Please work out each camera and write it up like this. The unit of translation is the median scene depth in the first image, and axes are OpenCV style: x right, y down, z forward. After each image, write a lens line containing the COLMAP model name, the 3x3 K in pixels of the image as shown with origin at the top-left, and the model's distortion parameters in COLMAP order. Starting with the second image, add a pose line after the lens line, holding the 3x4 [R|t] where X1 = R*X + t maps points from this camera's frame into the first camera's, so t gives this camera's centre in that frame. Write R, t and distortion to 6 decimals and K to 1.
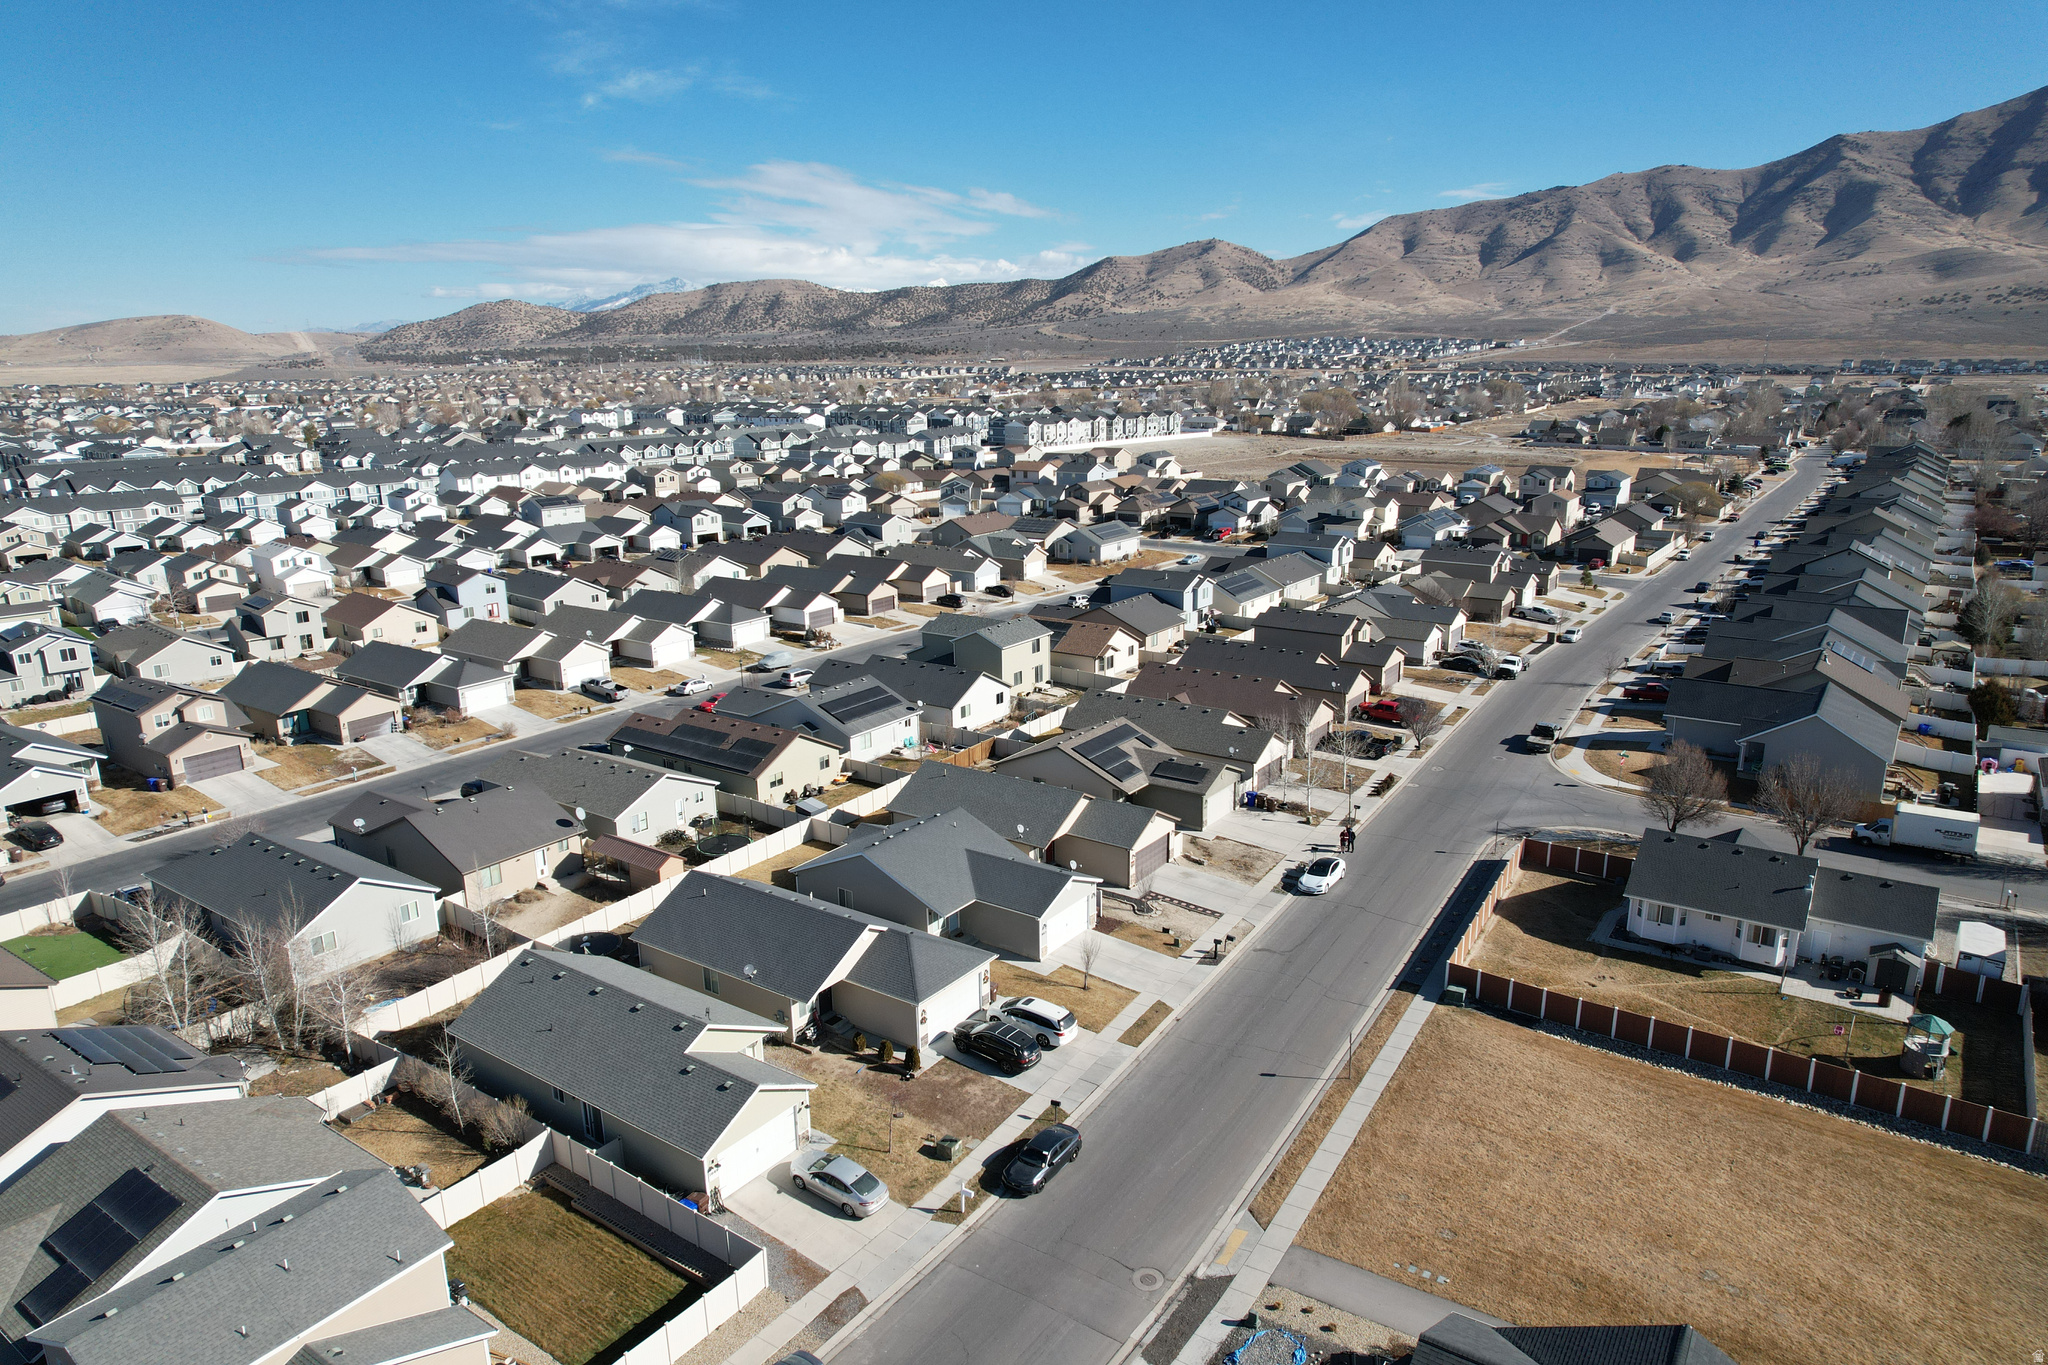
lens RADIAL K [[1310.6, 0, 1021.8], [0, 1310.6, 681.6], [0, 0, 1]] dist [-0.079948, 0.070087]
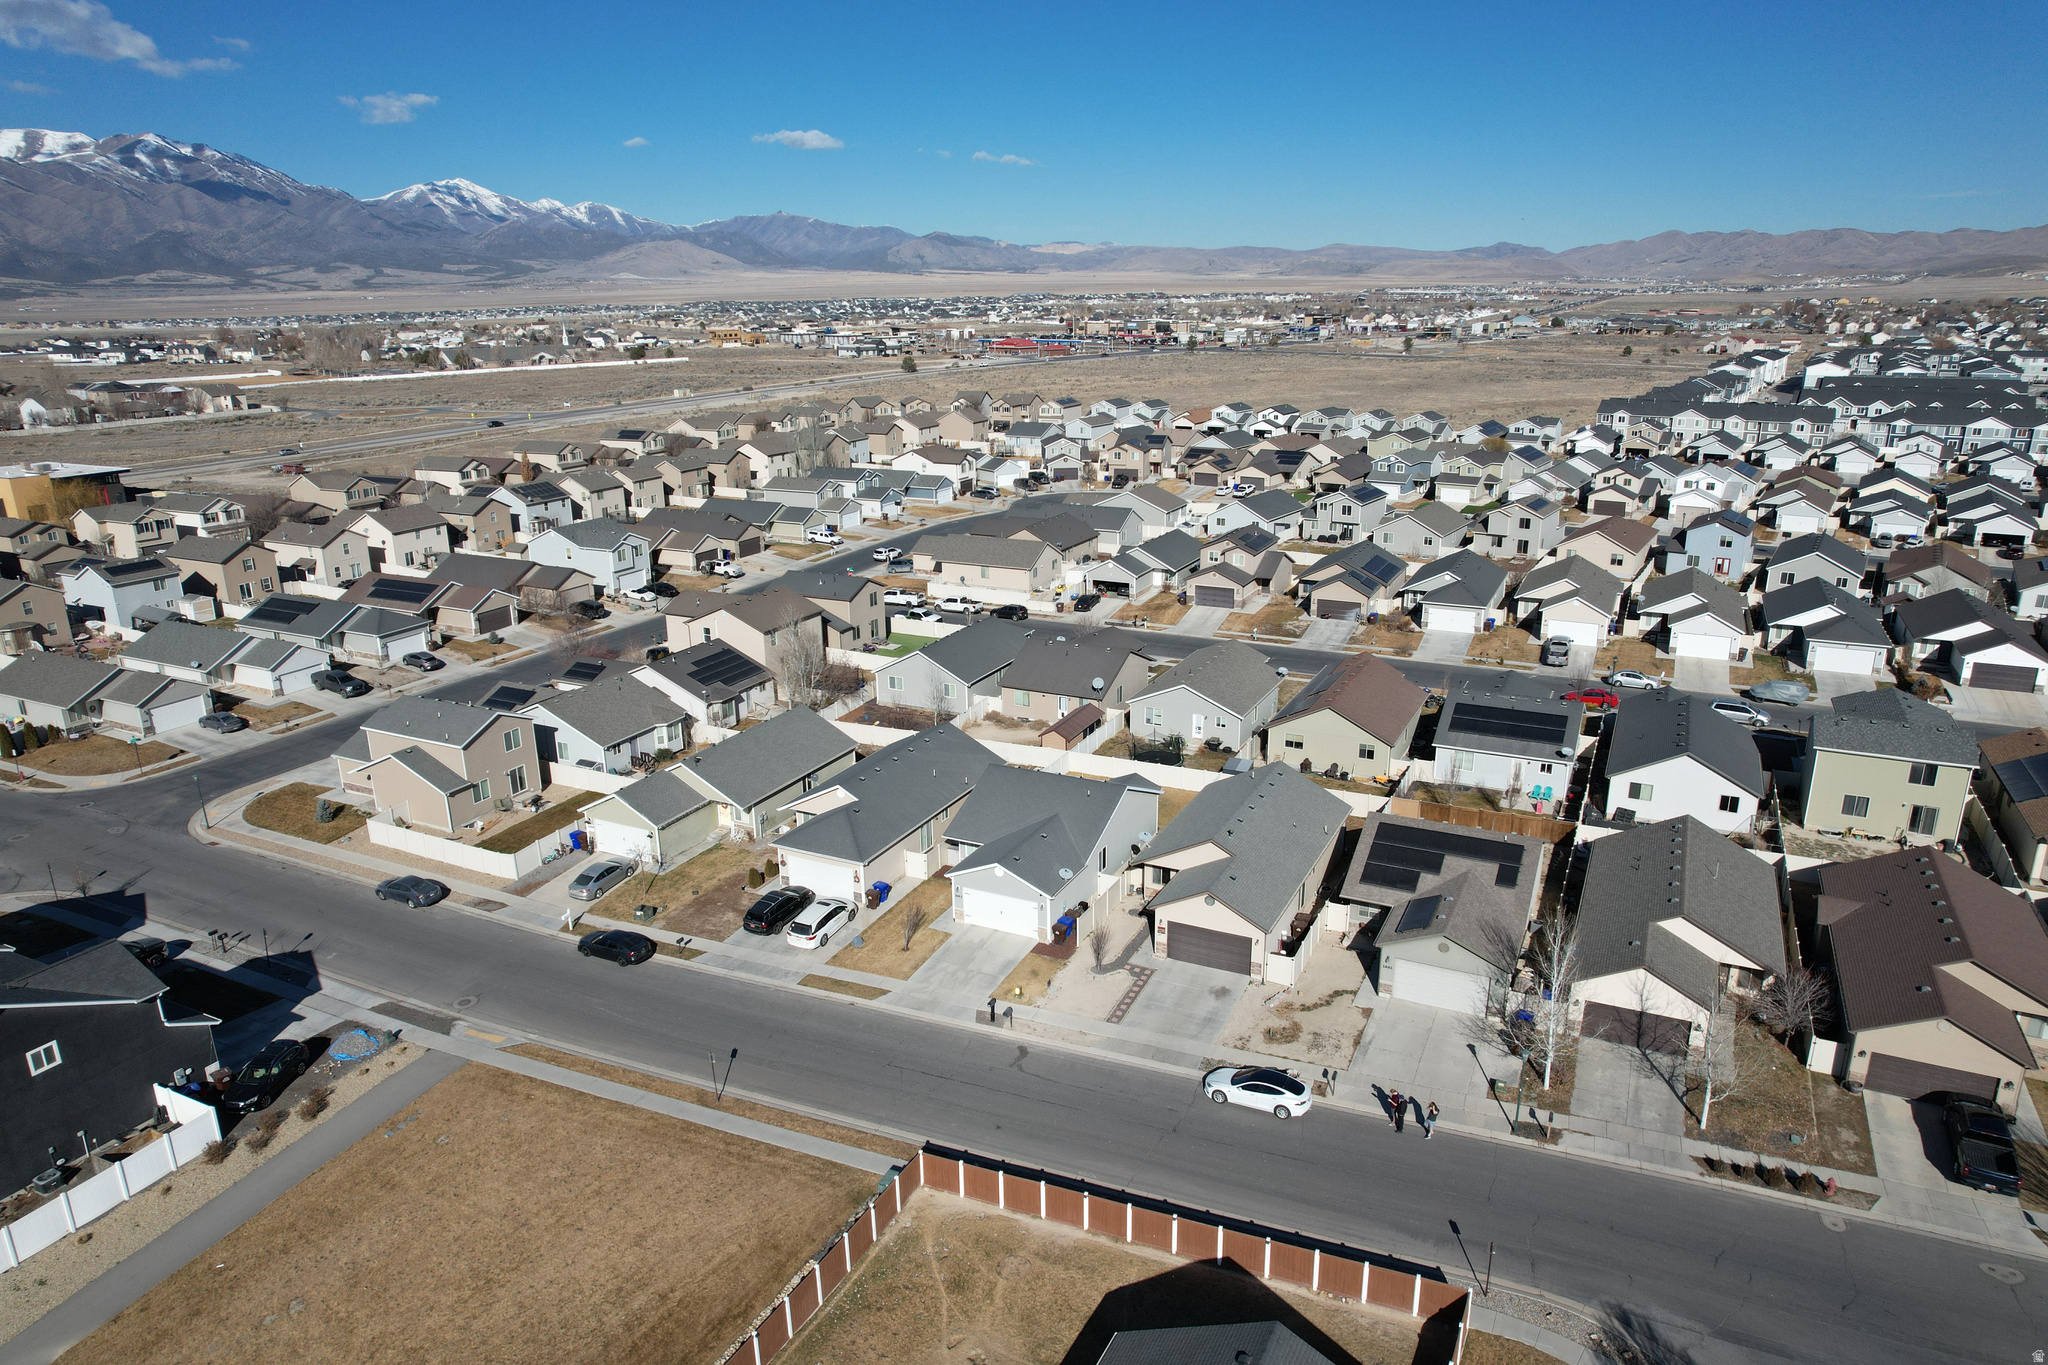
lens RADIAL K [[1310.6, 0, 1021.8], [0, 1310.6, 681.6], [0, 0, 1]] dist [-0.079948, 0.070087]
pose [[0.144093, 0.296953, -0.943958, 0.367016], [-0.232453, 0.937378, 0.259400, -0.091147], [0.961875, 0.182048, 0.204097, 0.331971]]
